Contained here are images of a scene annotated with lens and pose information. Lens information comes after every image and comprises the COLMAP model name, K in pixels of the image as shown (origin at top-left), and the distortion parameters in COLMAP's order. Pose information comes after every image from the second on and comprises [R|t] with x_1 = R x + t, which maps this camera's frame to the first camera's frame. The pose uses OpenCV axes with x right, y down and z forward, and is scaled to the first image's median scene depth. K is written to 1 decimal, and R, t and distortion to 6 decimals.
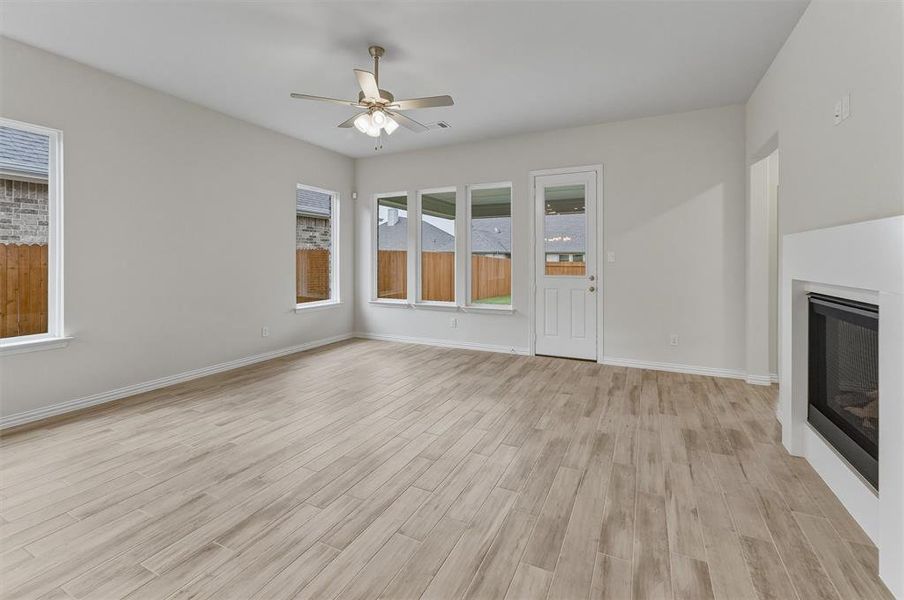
lens RADIAL K [[388.2, 0, 465.5], [0, 388.2, 255.7], [0, 0, 1]] dist [0.000526, 0.001449]
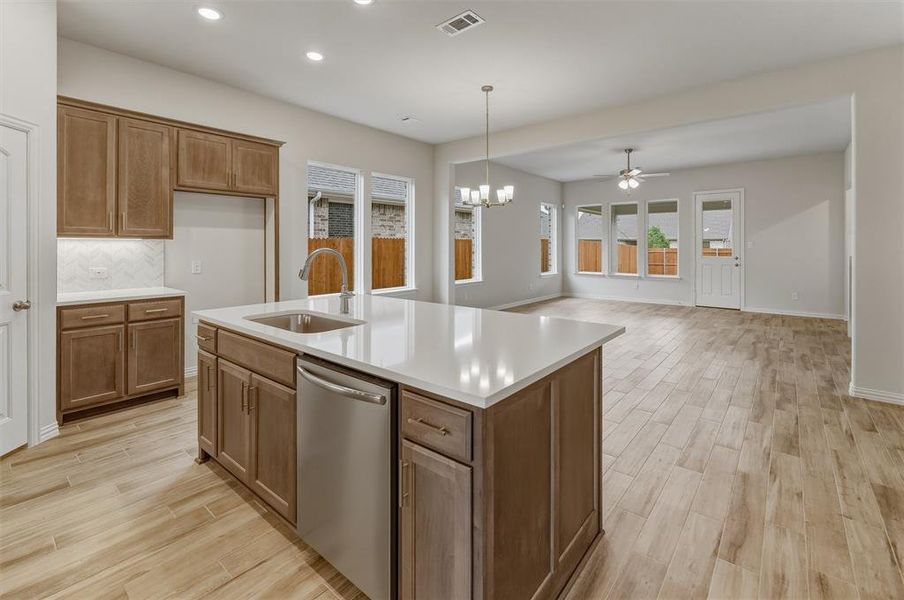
lens RADIAL K [[388.2, 0, 478.4], [0, 388.2, 244.5], [0, 0, 1]] dist [0.000526, 0.001449]
pose [[0.973034, -0.000586, -0.230659, -0.294696], [0.002066, 0.999979, 0.006175, -0.009904], [0.230651, -0.006485, 0.973015, -0.698341]]
